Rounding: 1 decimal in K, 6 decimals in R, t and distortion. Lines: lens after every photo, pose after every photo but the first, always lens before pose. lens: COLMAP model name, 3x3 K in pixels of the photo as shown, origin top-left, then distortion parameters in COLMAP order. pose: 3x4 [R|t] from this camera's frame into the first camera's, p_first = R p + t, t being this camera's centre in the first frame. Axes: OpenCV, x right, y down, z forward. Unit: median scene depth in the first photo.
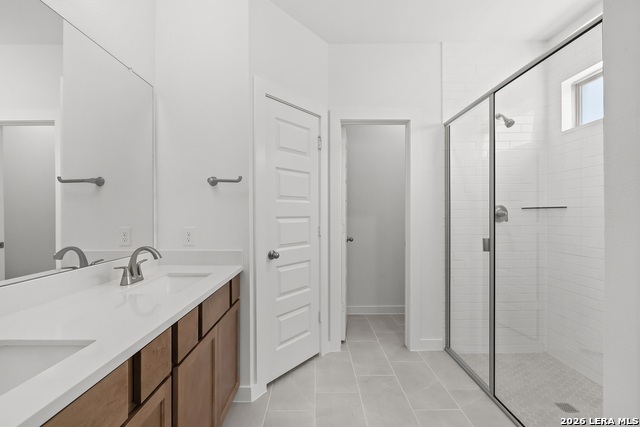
lens RADIAL K [[294.5, 0, 322.3], [0, 294.5, 215.5], [0, 0, 1]] dist [-0.005395, 0.002293]
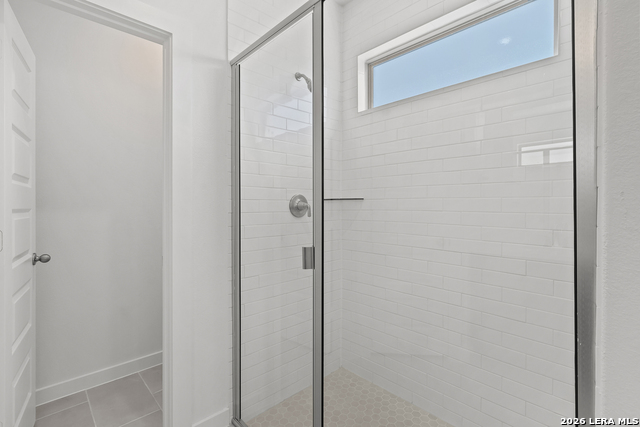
lens RADIAL K [[294.5, 0, 317.1], [0, 294.5, 207.8], [0, 0, 1]] dist [-0.005395, 0.002293]
pose [[0.729386, -0.000281, 0.684102, 0.141266], [0.002890, 0.999992, -0.002671, 0.000028], [-0.684096, 0.003925, 0.729382, 0.488255]]
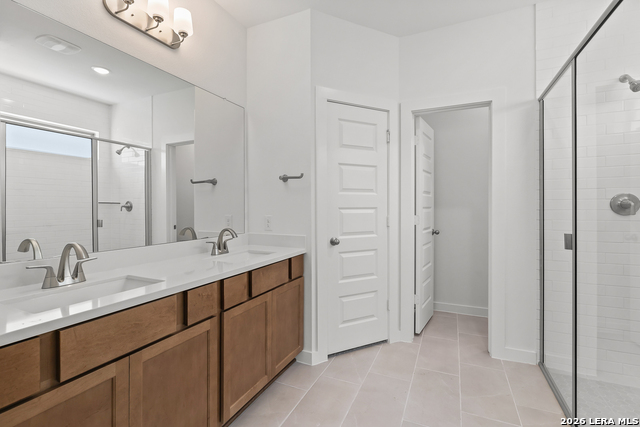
lens RADIAL K [[294.5, 0, 321.8], [0, 294.5, 209.0], [0, 0, 1]] dist [-0.005395, 0.002293]
pose [[0.907276, 0.003653, -0.420520, 0.237335], [-0.003016, 0.999993, 0.002181, 0.007162], [0.420525, -0.000710, 0.907281, -0.038472]]
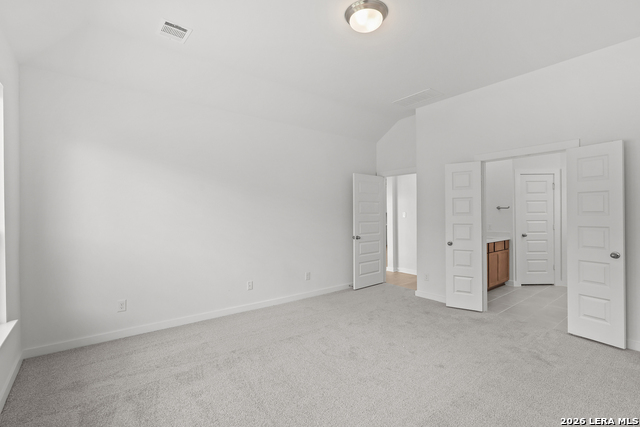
lens RADIAL K [[294.5, 0, 320.2], [0, 294.5, 213.0], [0, 0, 1]] dist [-0.005395, 0.002293]
pose [[0.606402, -0.005112, -0.795141, 0.726775], [-0.002930, 0.999958, -0.008664, -0.030133], [0.795152, 0.007583, 0.606362, -1.810686]]
